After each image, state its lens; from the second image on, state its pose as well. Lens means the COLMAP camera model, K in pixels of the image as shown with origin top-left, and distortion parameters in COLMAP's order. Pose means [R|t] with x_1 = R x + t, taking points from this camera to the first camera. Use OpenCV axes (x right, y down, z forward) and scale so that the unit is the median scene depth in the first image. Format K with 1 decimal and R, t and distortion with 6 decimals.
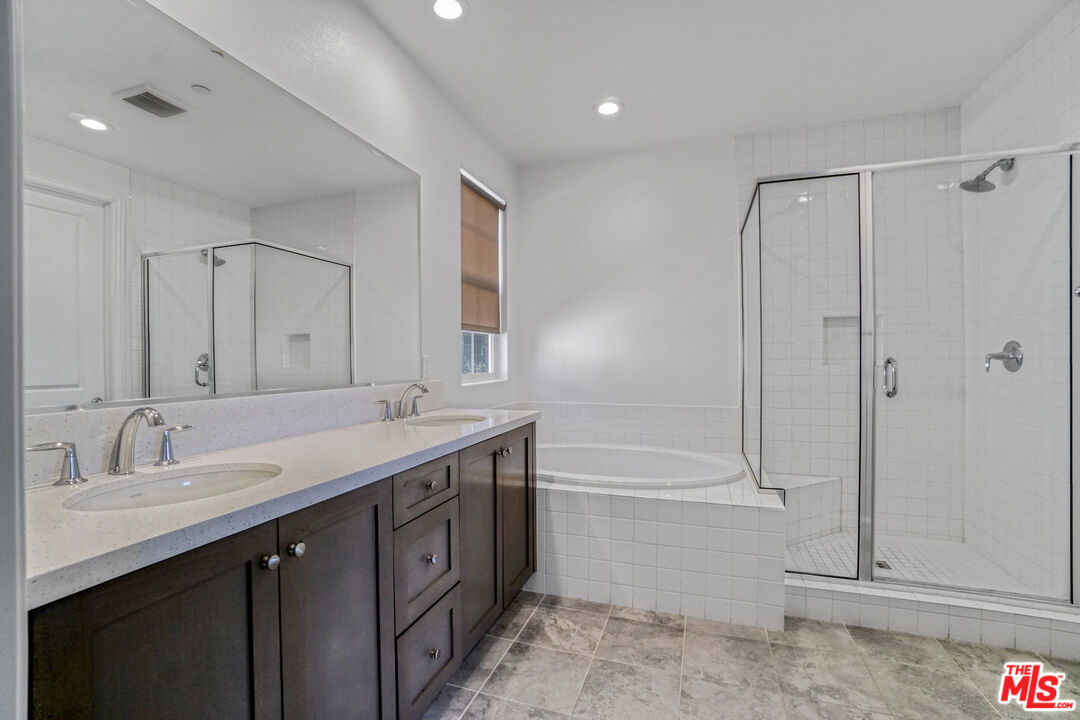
lens RADIAL K [[519.1, 0, 495.2], [0, 519.1, 363.8], [0, 0, 1]] dist [-0.037937, 0.013404]
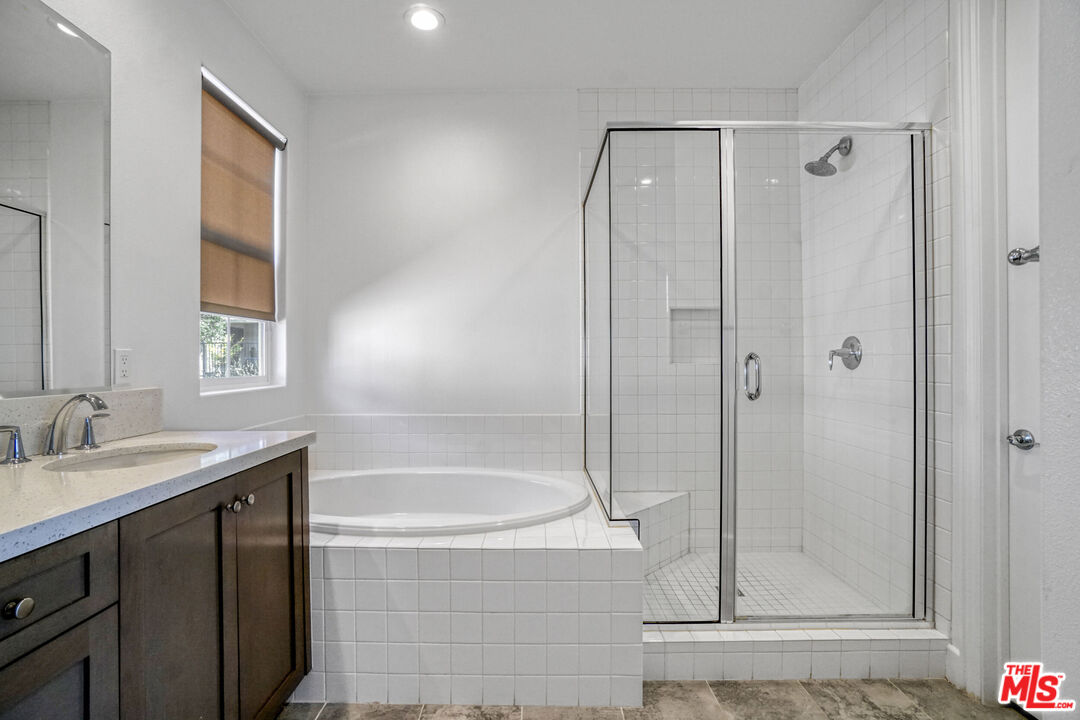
lens RADIAL K [[519.1, 0, 544.3], [0, 519.1, 364.0], [0, 0, 1]] dist [-0.037937, 0.013404]
pose [[0.922950, 0.001189, 0.384918, 0.116210], [0.001510, 0.999976, -0.006712, 0.009999], [-0.384917, 0.006776, 0.922926, 0.301348]]
